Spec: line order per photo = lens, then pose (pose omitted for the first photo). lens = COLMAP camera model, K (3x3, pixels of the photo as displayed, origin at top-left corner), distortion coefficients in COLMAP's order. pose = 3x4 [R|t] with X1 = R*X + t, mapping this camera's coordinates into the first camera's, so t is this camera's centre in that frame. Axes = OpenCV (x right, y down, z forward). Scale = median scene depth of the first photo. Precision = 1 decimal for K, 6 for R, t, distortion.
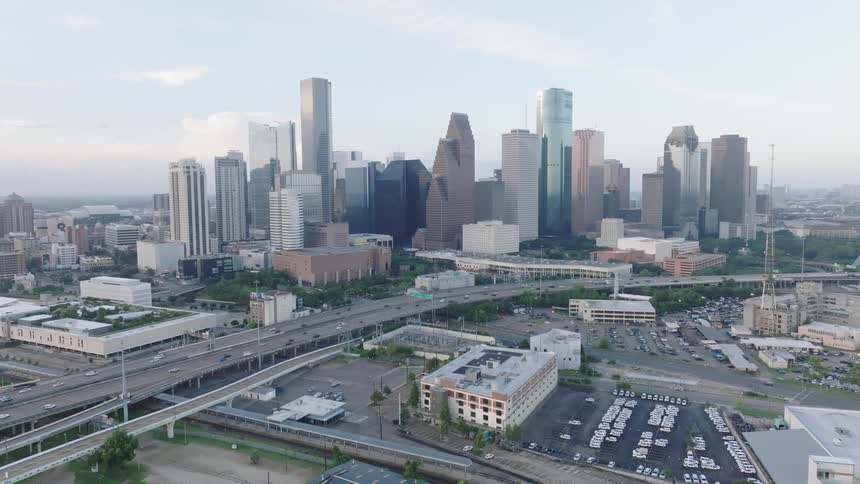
lens RADIAL K [[611.6, 0, 429.1], [0, 611.6, 241.2], [0, 0, 1]] dist [-0.009343, 0.022111]
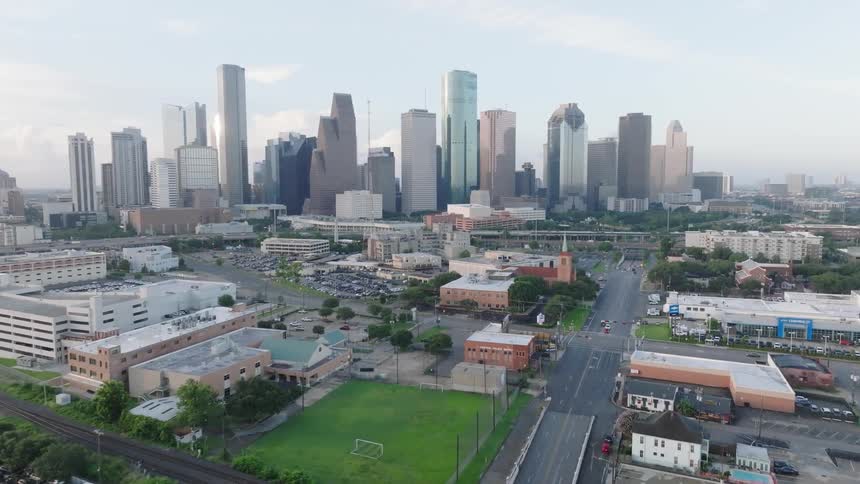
lens RADIAL K [[611.6, 0, 429.7], [0, 611.6, 244.3], [0, 0, 1]] dist [-0.009343, 0.022111]
pose [[0.991226, 0.017455, -0.131018, 0.365836], [-0.015643, 0.999767, 0.014845, 0.044468], [0.131247, -0.012665, 0.991269, -0.075132]]
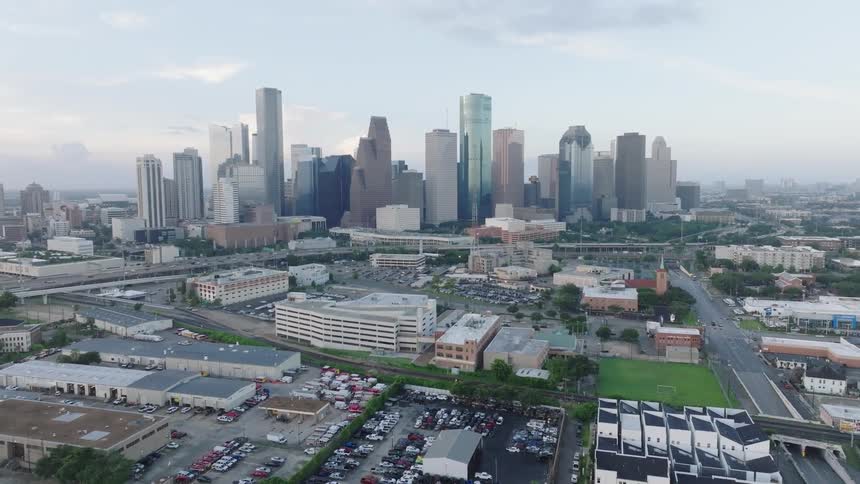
lens RADIAL K [[611.6, 0, 430.3], [0, 611.6, 246.2], [0, 0, 1]] dist [-0.009343, 0.022111]
pose [[0.998091, 0.008630, -0.061161, 0.236274], [-0.007533, 0.999807, 0.018143, 0.026493], [0.061306, -0.017647, 0.997963, -0.218525]]
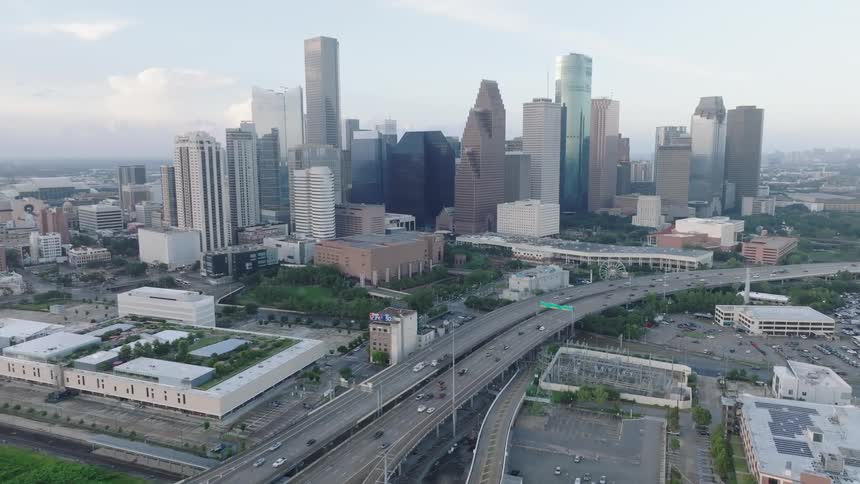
lens RADIAL K [[611.6, 0, 430.2], [0, 611.6, 242.5], [0, 0, 1]] dist [-0.009343, 0.022111]
pose [[0.994520, -0.012857, 0.103751, -0.139099], [0.006441, 0.998059, 0.061939, -0.026600], [-0.104346, -0.060931, 0.992673, 0.098675]]
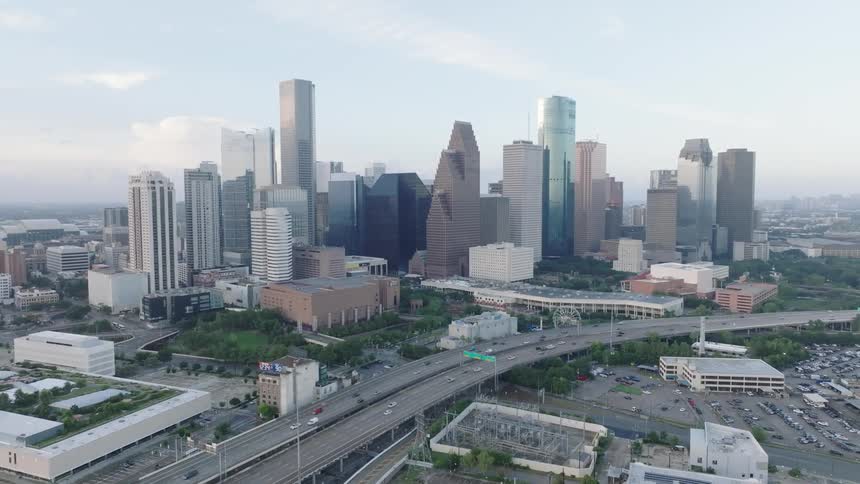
lens RADIAL K [[611.6, 0, 430.1], [0, 611.6, 241.5], [0, 0, 1]] dist [-0.009343, 0.022111]
pose [[0.997094, -0.000263, 0.076180, -0.068418], [0.001256, 0.999915, -0.012986, -0.023735], [-0.076170, 0.013044, 0.997010, 0.120811]]
